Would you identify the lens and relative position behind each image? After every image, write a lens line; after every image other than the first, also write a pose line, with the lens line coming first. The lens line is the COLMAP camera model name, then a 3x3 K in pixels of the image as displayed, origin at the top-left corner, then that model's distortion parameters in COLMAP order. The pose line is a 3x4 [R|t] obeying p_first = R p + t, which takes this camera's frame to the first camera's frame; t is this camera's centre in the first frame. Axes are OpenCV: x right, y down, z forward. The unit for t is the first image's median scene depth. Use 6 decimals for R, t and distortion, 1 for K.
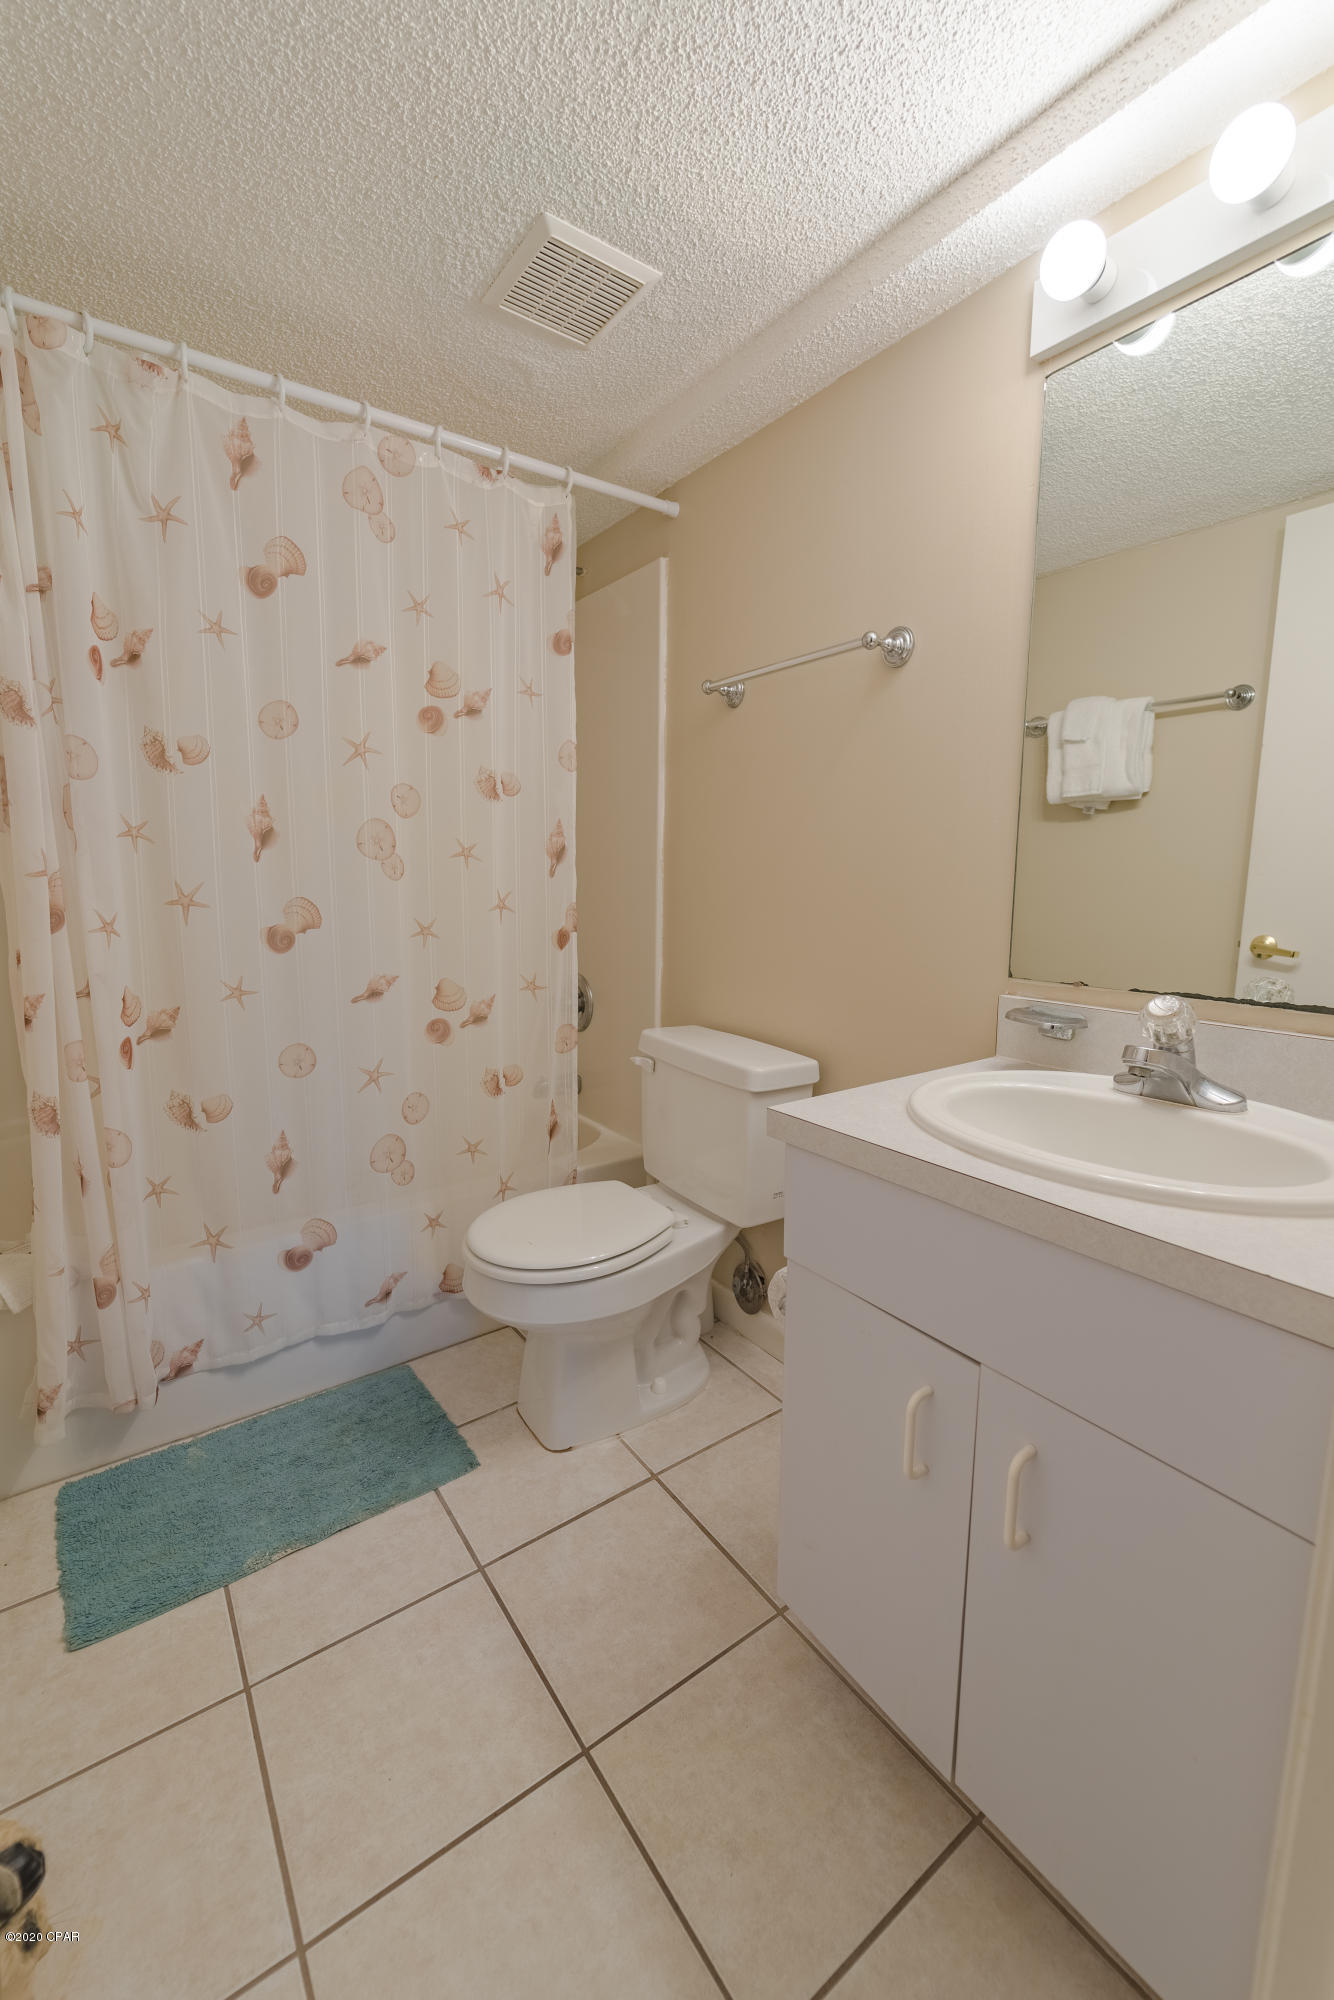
lens RADIAL K [[817.5, 0, 685.2], [0, 817.5, 990.6], [0, 0, 1]] dist [0.001872, -0.001695]
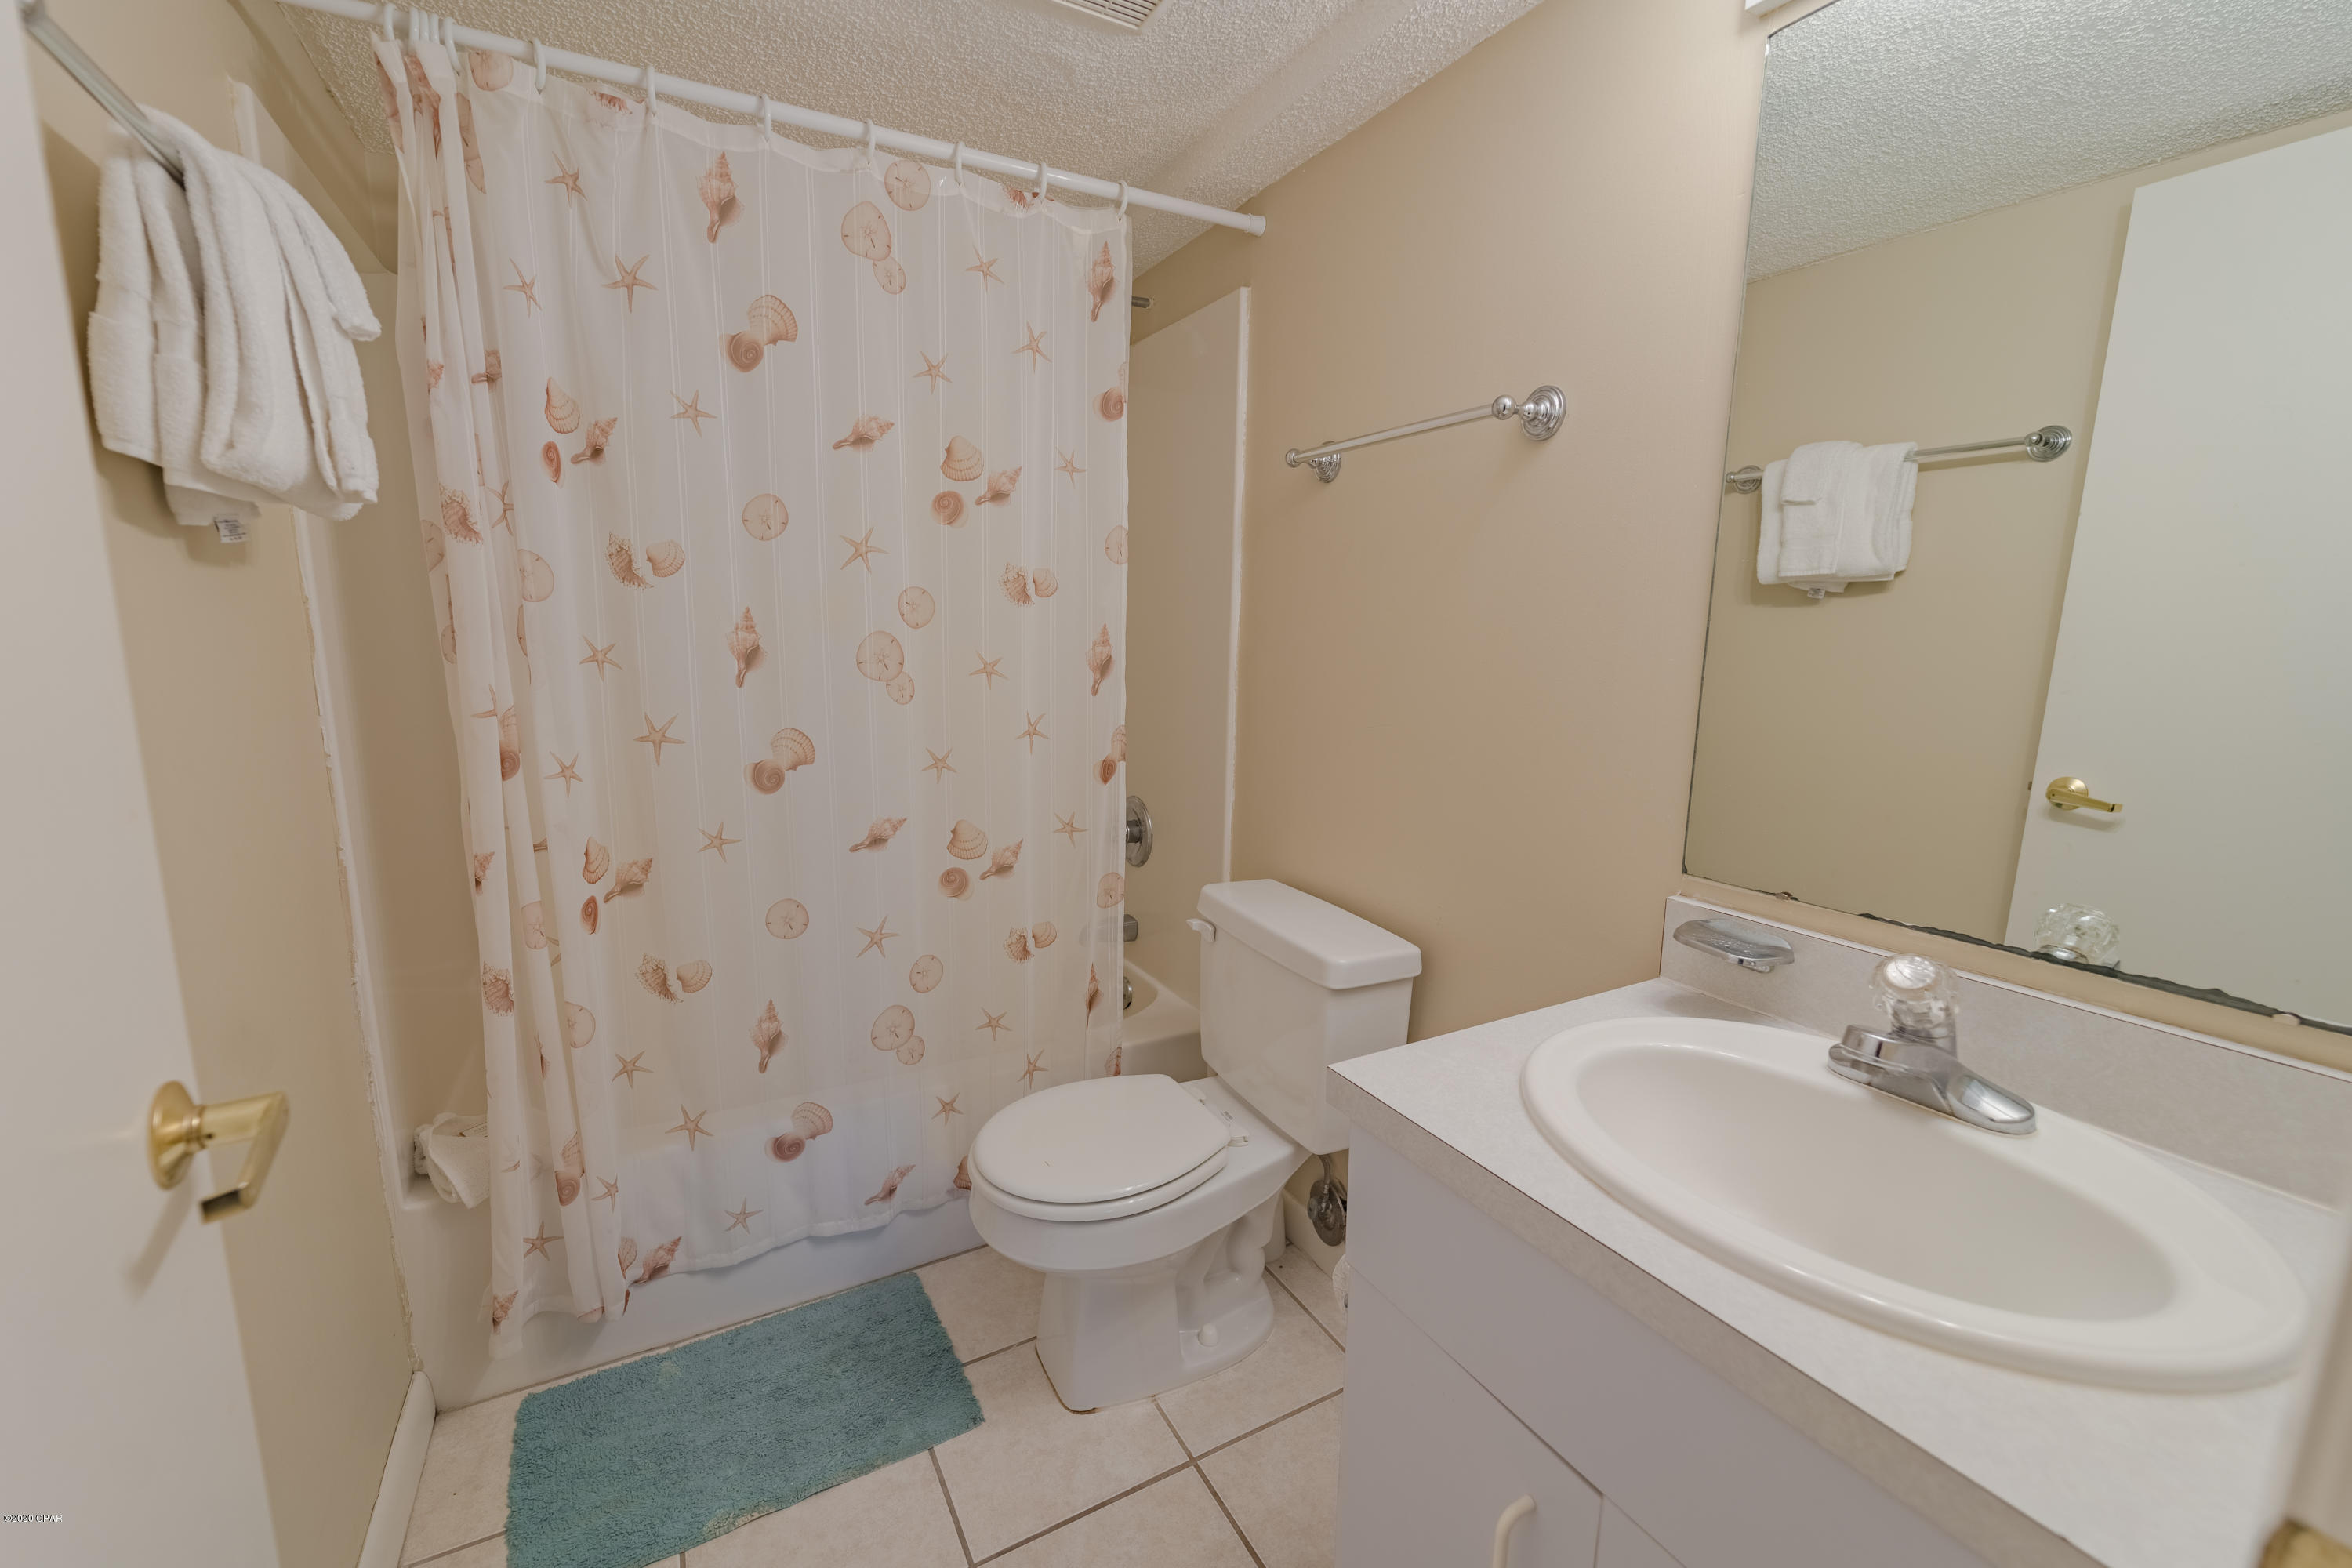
lens RADIAL K [[961.4, 0, 1168.2], [0, 961.4, 790.5], [0, 0, 1]] dist [0.001872, -0.001695]
pose [[0.991113, 0.026525, -0.130354, 0.042818], [-0.022706, 0.999271, 0.030698, -0.091222], [0.131073, -0.027466, 0.990992, 0.075986]]
